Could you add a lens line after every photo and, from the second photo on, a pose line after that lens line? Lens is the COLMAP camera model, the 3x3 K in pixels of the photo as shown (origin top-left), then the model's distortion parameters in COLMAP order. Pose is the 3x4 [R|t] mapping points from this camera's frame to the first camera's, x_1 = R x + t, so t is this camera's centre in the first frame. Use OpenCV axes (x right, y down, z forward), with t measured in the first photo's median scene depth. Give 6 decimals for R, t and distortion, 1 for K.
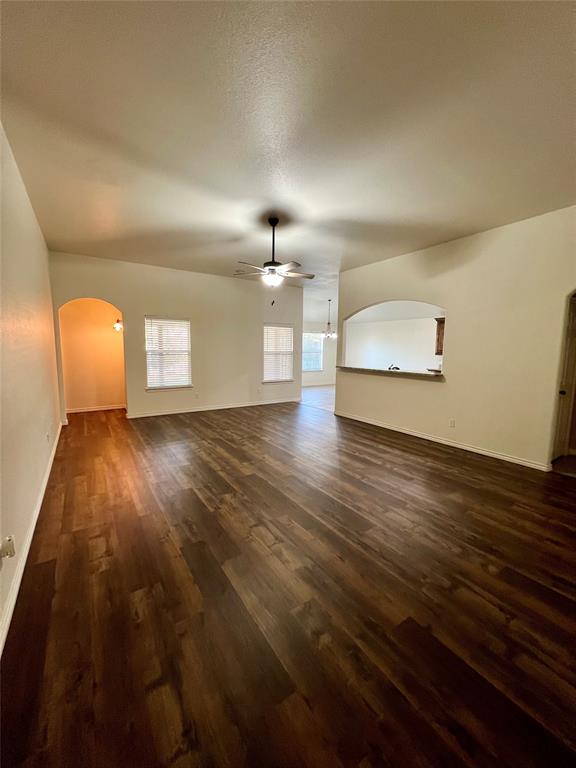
lens RADIAL K [[307.1, 0, 290.1], [0, 307.1, 383.6], [0, 0, 1]] dist [0.000809, -0.000193]
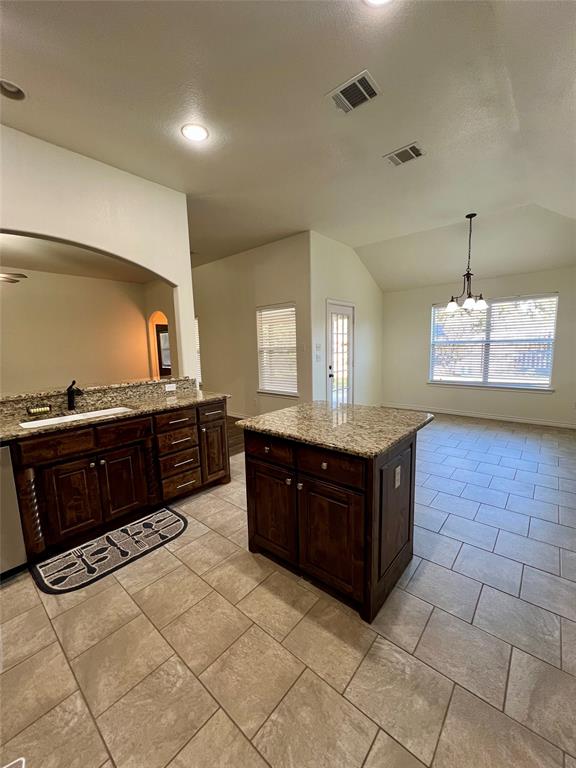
lens RADIAL K [[307.1, 0, 290.1], [0, 307.1, 383.6], [0, 0, 1]] dist [0.000809, -0.000193]
pose [[0.272325, 0.113147, -0.955529, 0.580722], [-0.079762, 0.992299, 0.094769, -0.091324], [0.958894, 0.050407, 0.279253, 0.830989]]
